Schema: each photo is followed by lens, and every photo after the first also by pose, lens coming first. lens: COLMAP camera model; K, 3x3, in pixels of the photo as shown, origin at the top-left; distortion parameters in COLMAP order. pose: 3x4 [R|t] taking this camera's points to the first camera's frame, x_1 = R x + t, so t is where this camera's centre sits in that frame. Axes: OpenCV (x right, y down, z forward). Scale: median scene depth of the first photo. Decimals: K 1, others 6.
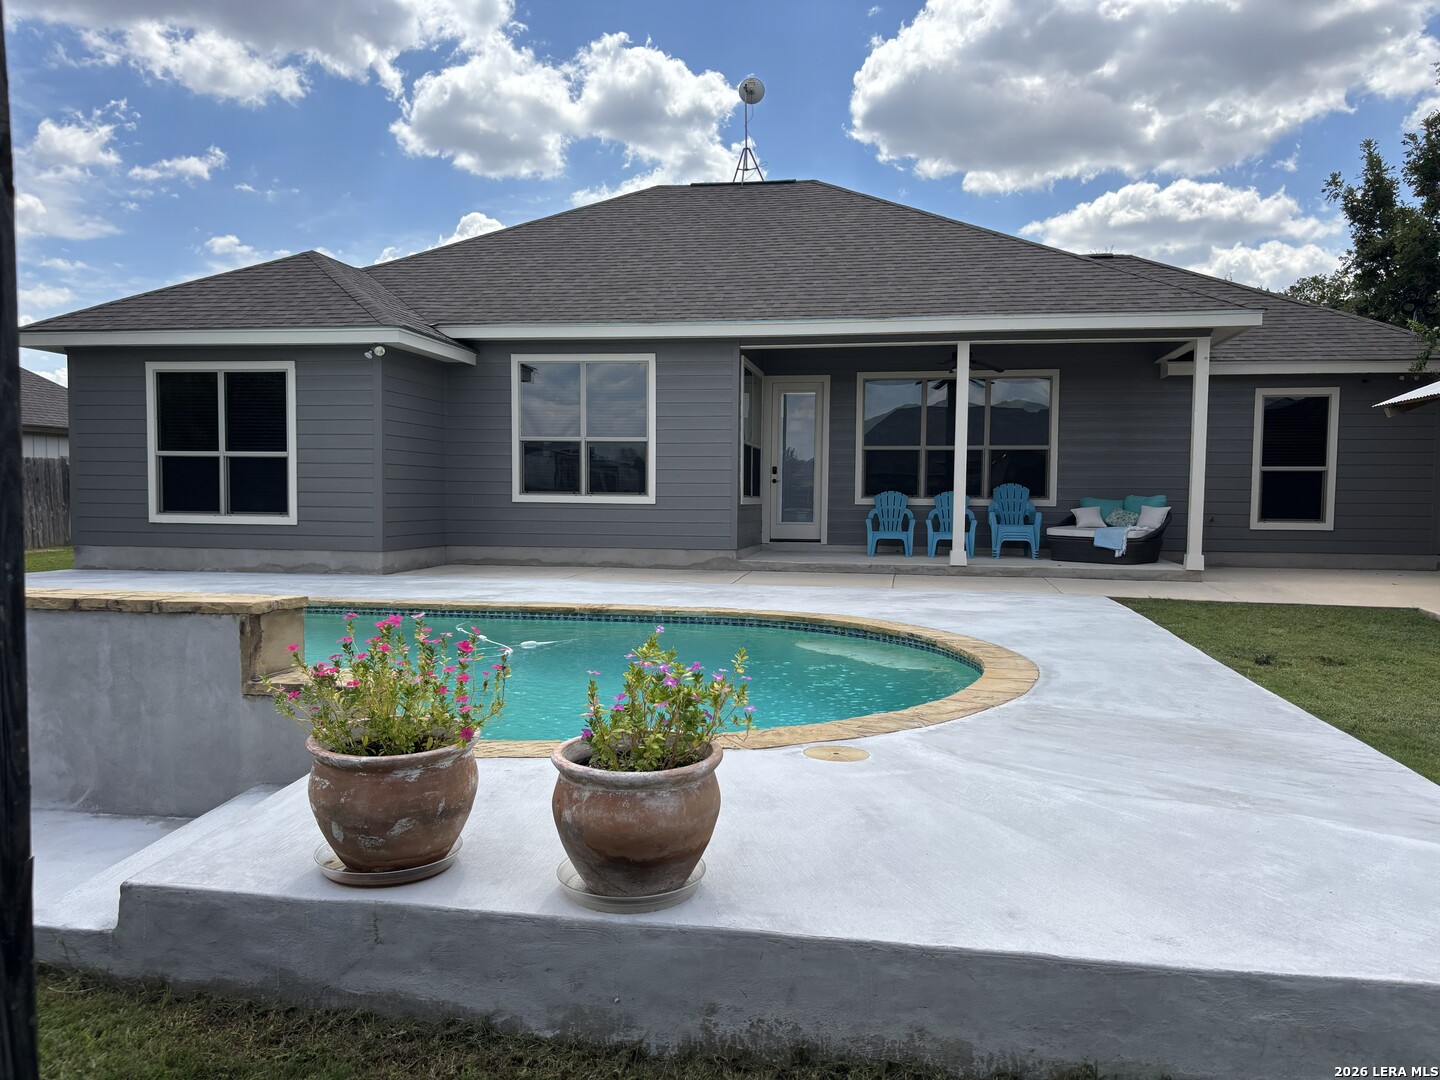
lens RADIAL K [[1086.4, 0, 718.4], [0, 1086.4, 541.6], [0, 0, 1]] dist [0.021626, -0.023271]
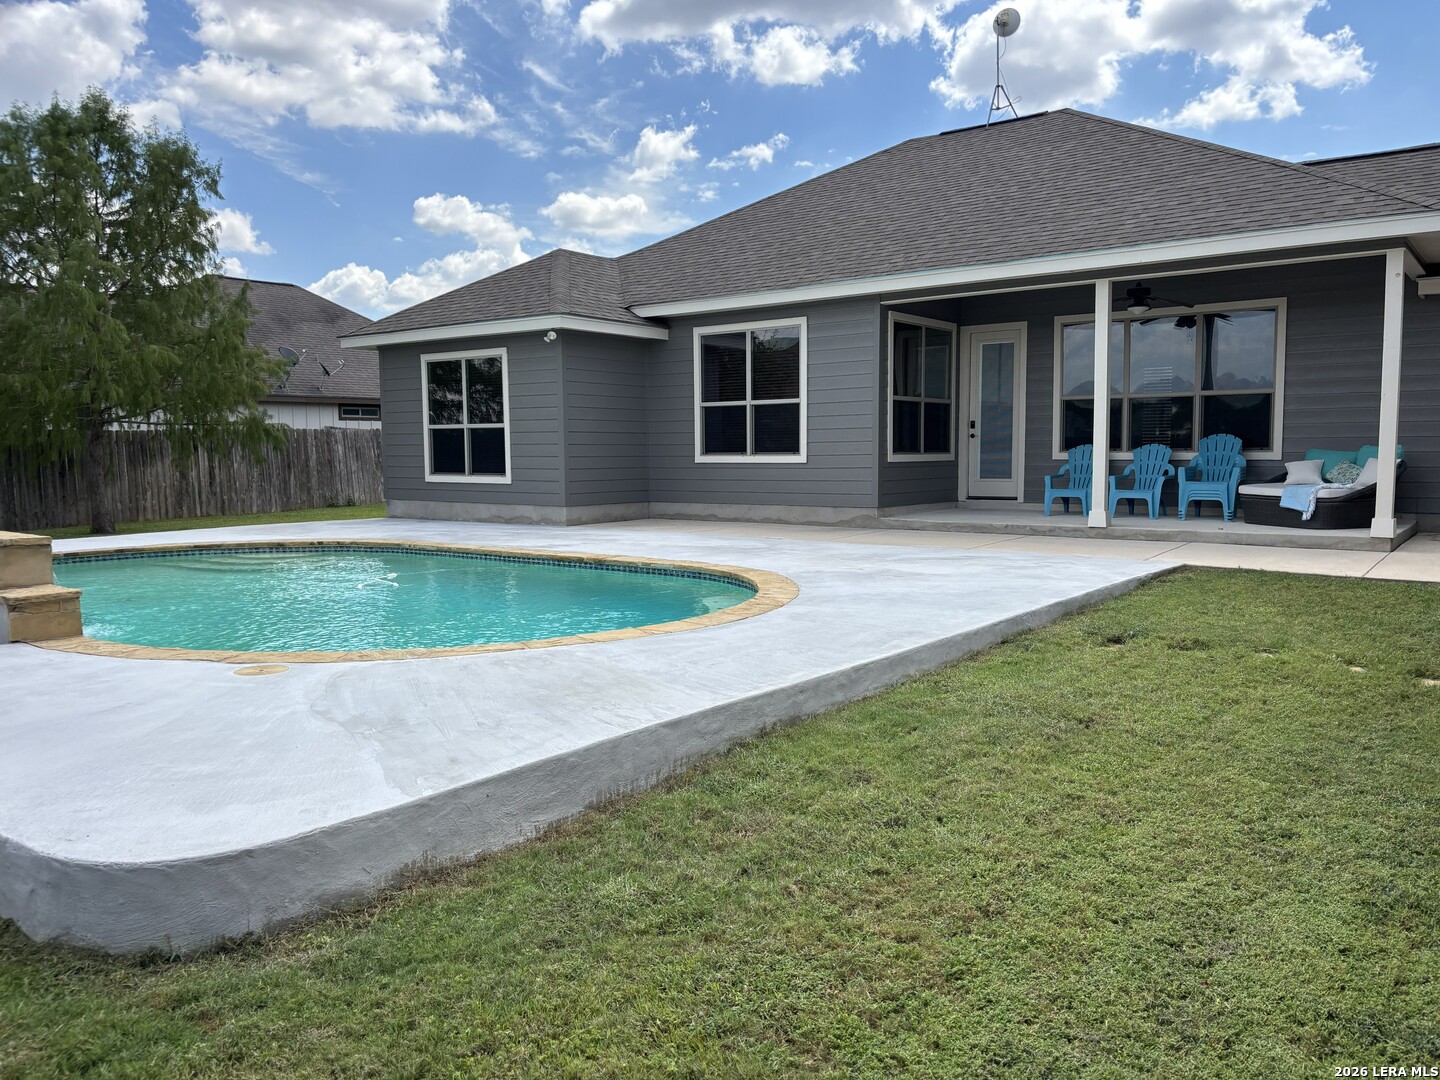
lens RADIAL K [[1086.4, 0, 716.3], [0, 1086.4, 545.7], [0, 0, 1]] dist [0.021626, -0.023271]
pose [[0.879985, 0.025391, -0.474323, 0.359470], [-0.003668, 0.998904, 0.046668, -0.003646], [0.474988, -0.039327, 0.879113, 0.041662]]
